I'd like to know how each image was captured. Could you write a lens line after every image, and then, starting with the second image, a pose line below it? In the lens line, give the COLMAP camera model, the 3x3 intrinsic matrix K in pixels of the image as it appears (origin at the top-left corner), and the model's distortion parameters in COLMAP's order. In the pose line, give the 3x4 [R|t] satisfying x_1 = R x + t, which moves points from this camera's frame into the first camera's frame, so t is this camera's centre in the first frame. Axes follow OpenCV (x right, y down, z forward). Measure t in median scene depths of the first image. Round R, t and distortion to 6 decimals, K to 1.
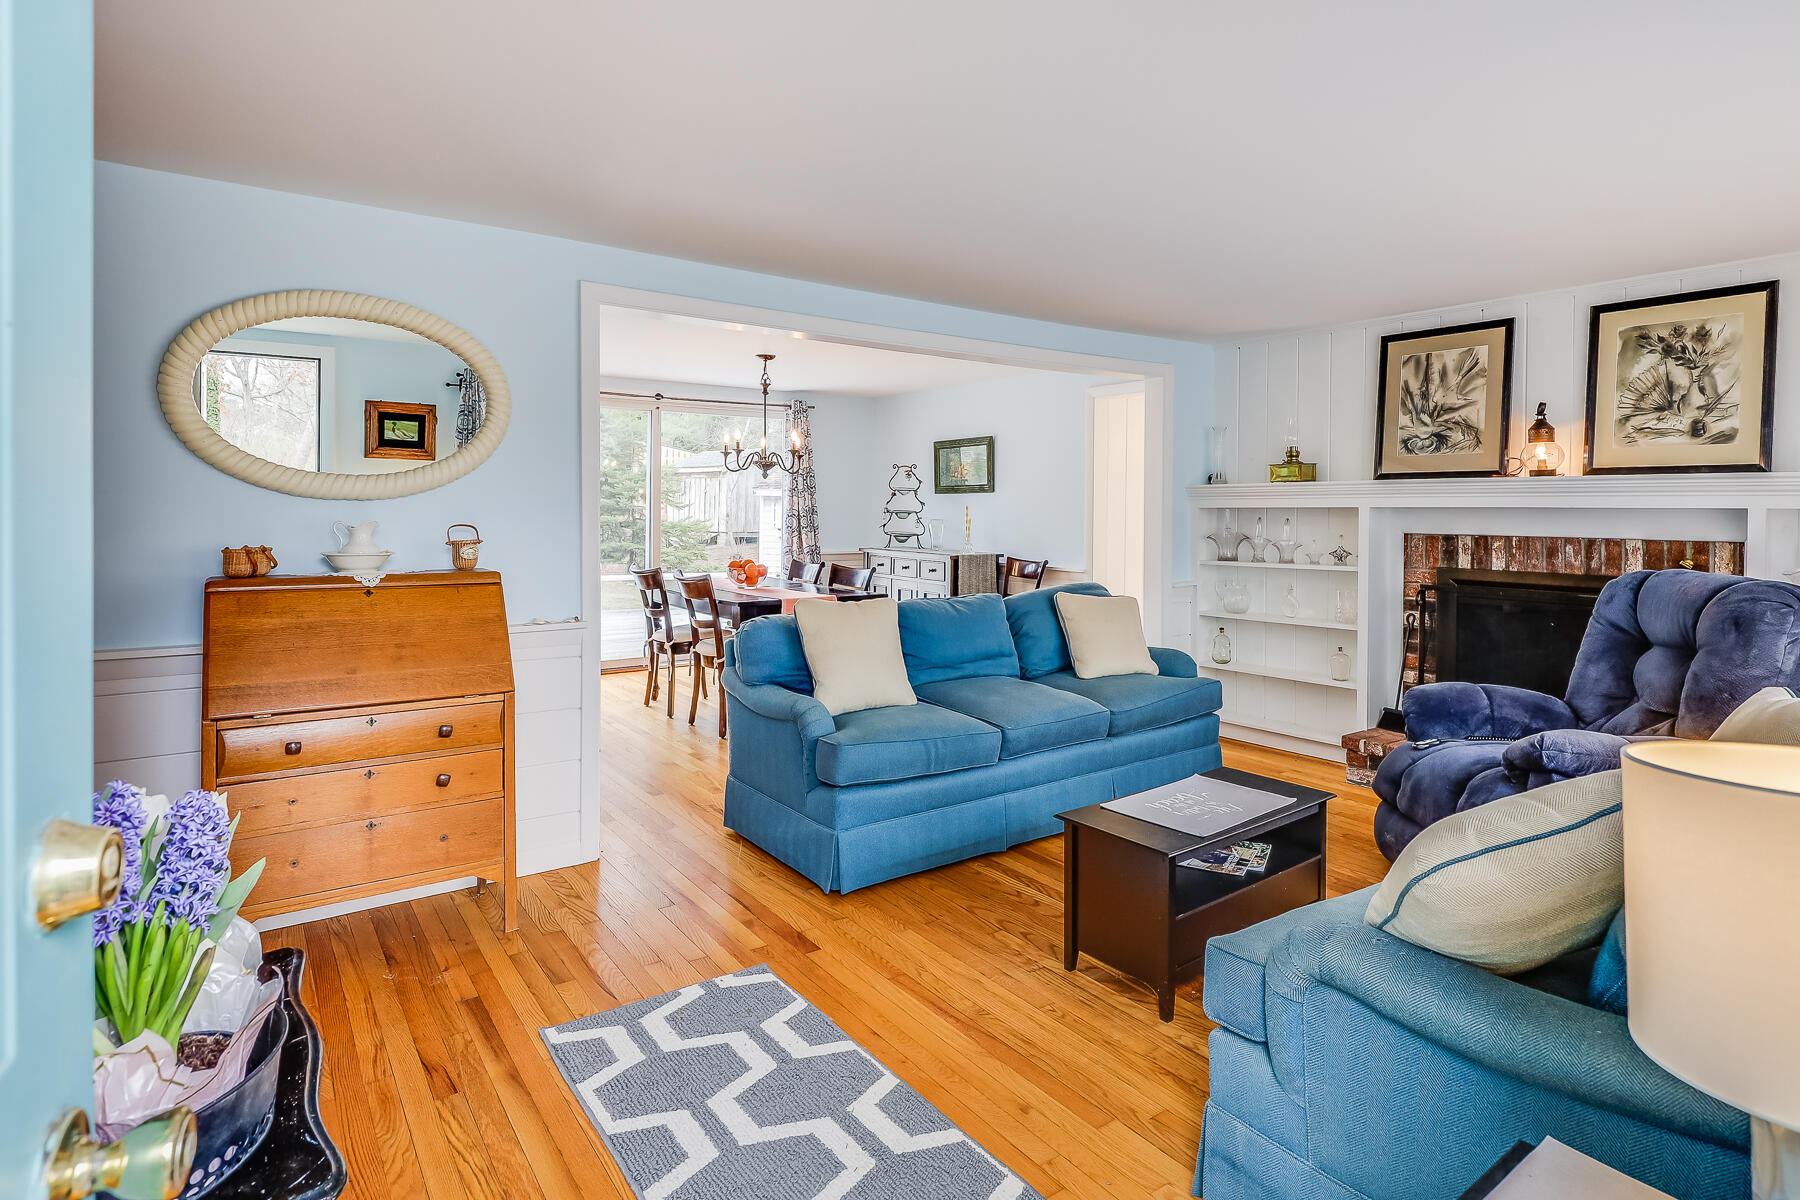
lens RADIAL K [[958.0, 0, 919.4], [0, 958.0, 513.9], [0, 0, 1]] dist [-0.006508, 0.001398]
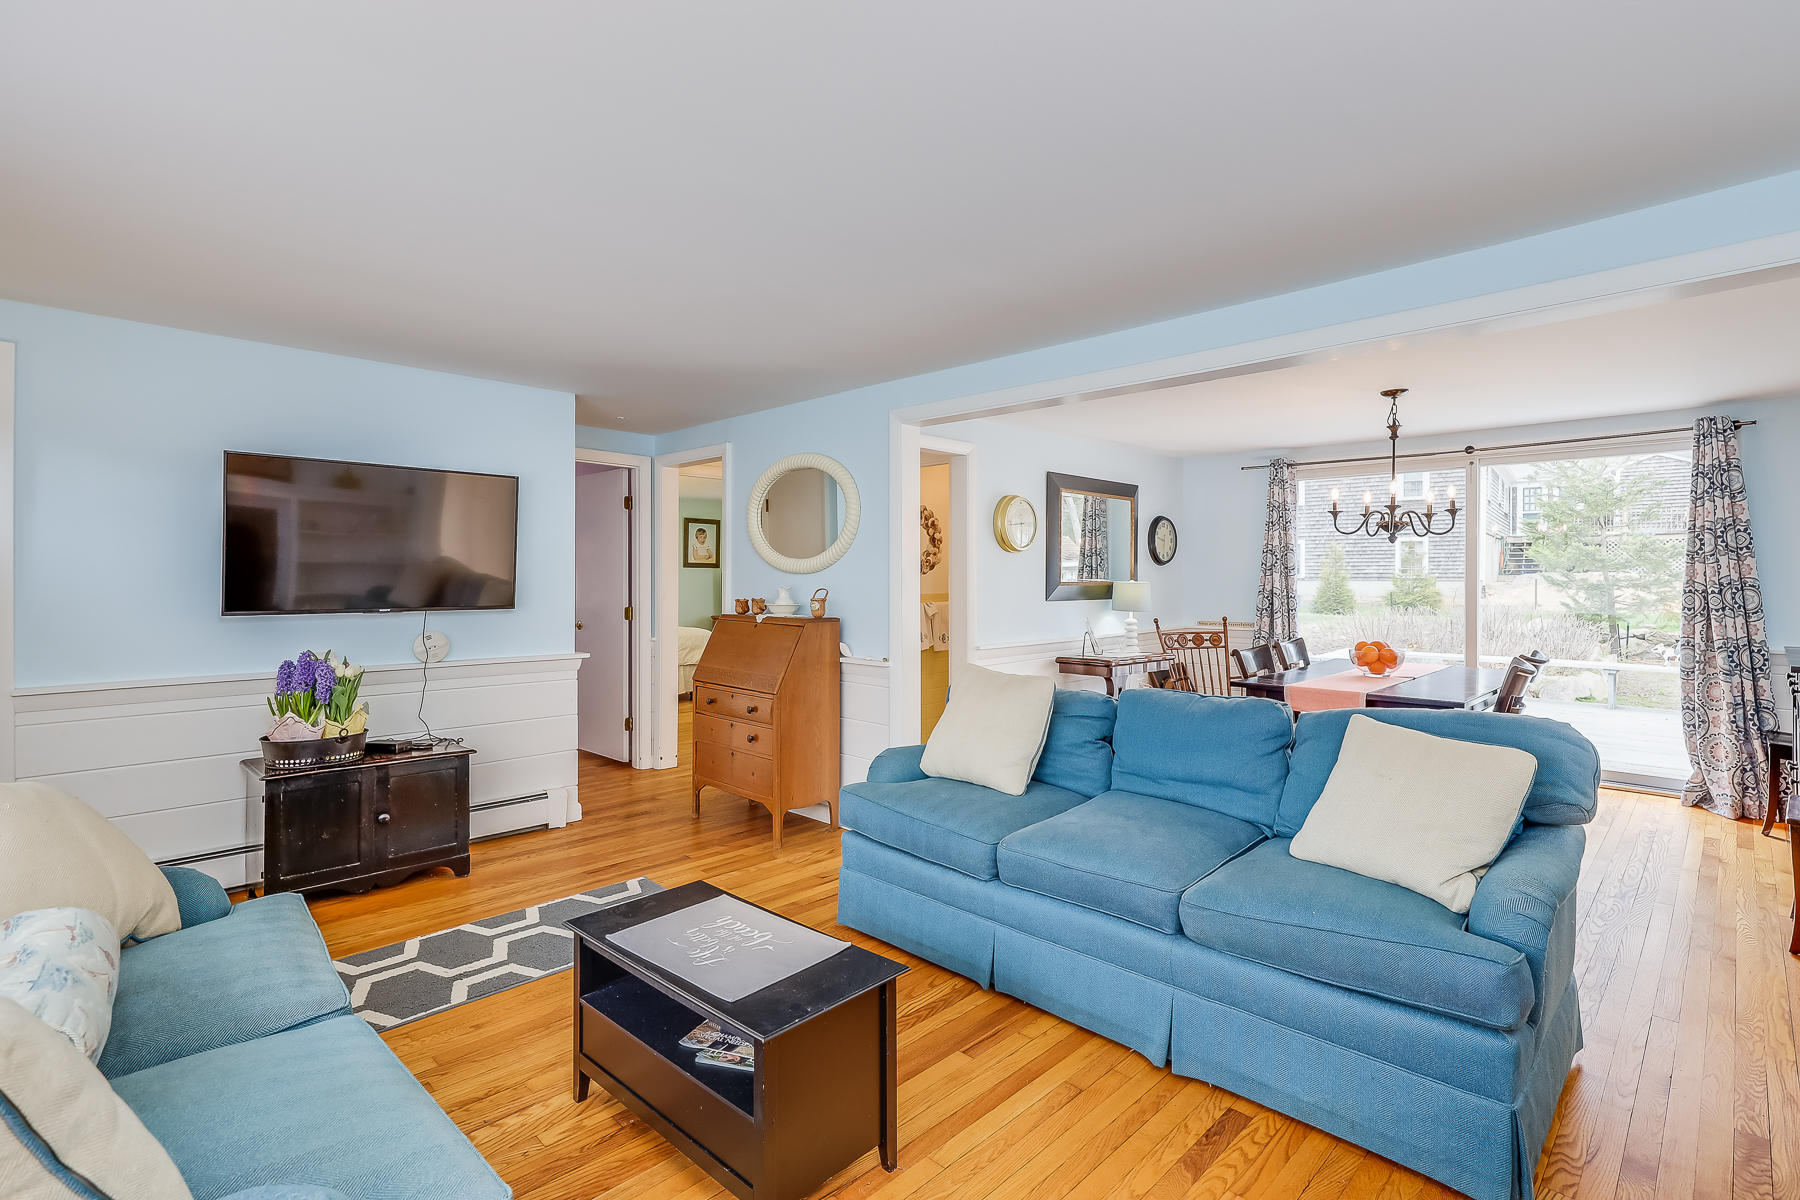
lens RADIAL K [[837.7, 0, 913.4], [0, 837.7, 567.7], [0, 0, 1]] dist [-0.001238, -0.000744]
pose [[0.164562, -0.017897, -0.986204, 0.622456], [-0.007716, 0.999781, -0.019431, 0.001582], [0.986336, 0.010807, 0.164388, 0.635537]]
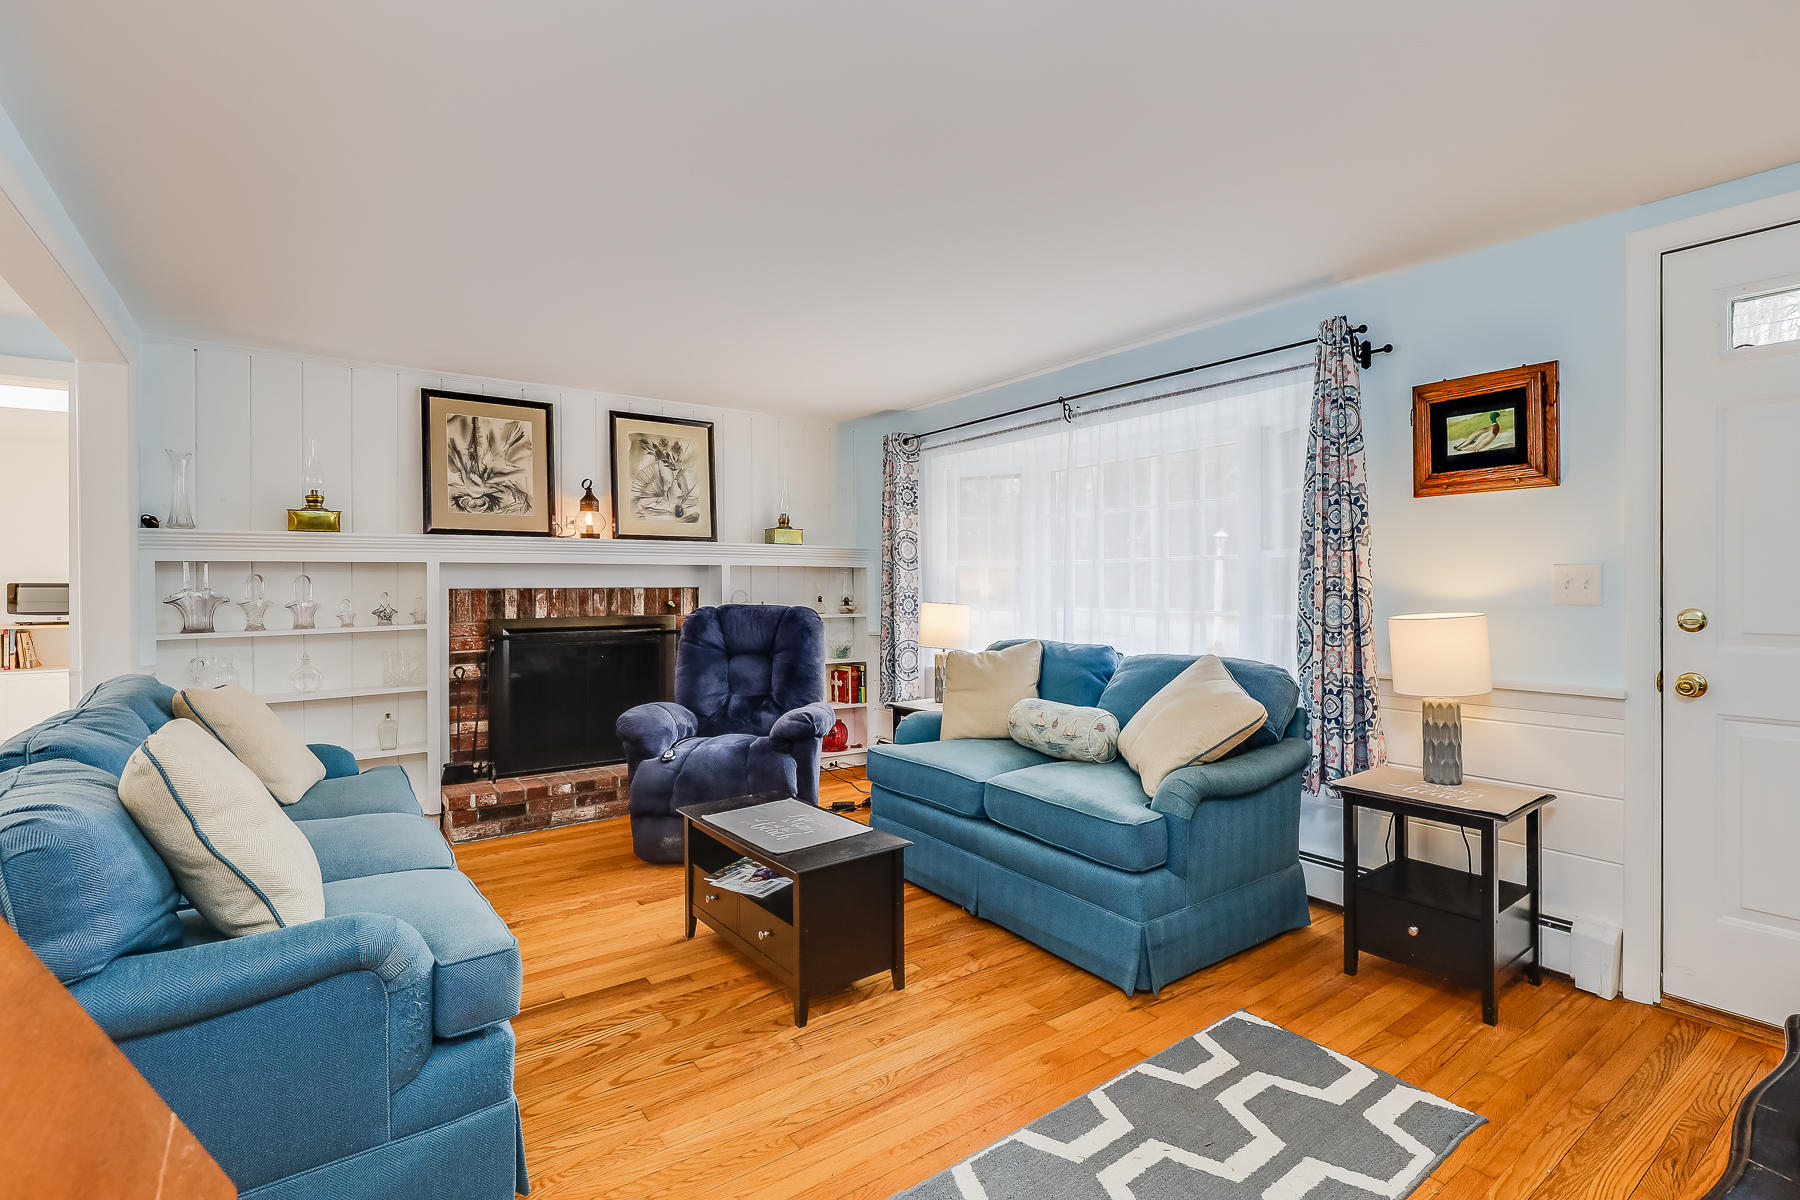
lens RADIAL K [[837.7, 0, 925.5], [0, 837.7, 586.7], [0, 0, 1]] dist [-0.001238, -0.000744]
pose [[-0.012381, -0.007041, 0.999899, -0.403753], [0.012296, 0.999899, 0.007194, 0.018685], [-0.999848, 0.012383, -0.012293, 0.523867]]
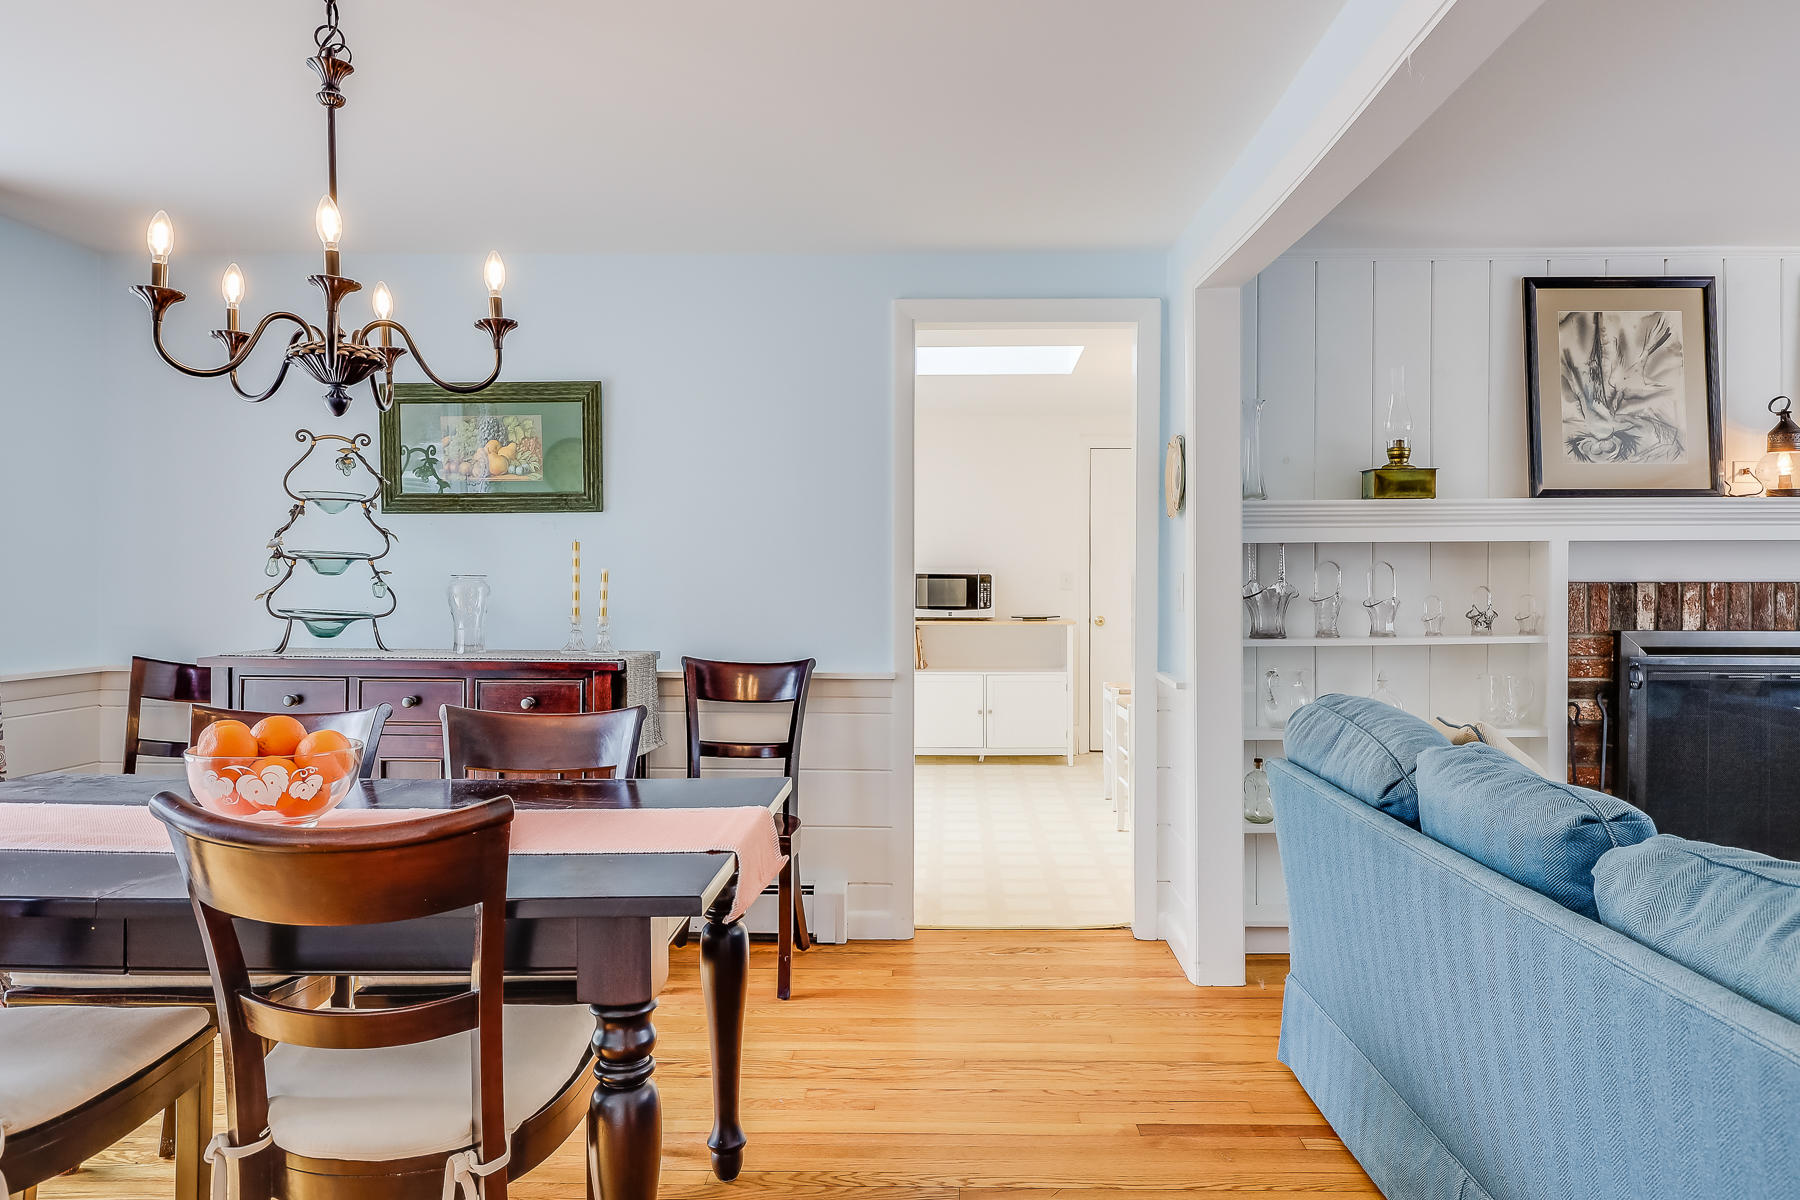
lens RADIAL K [[1244.7, 0, 925.7], [0, 1244.7, 587.8], [0, 0, 1]] dist [0.009077, 0.010561]
pose [[0.600019, -0.009829, 0.799926, -0.459182], [0.008905, 0.999945, 0.005607, 0.016162], [-0.799937, 0.003759, 0.600073, 0.863581]]
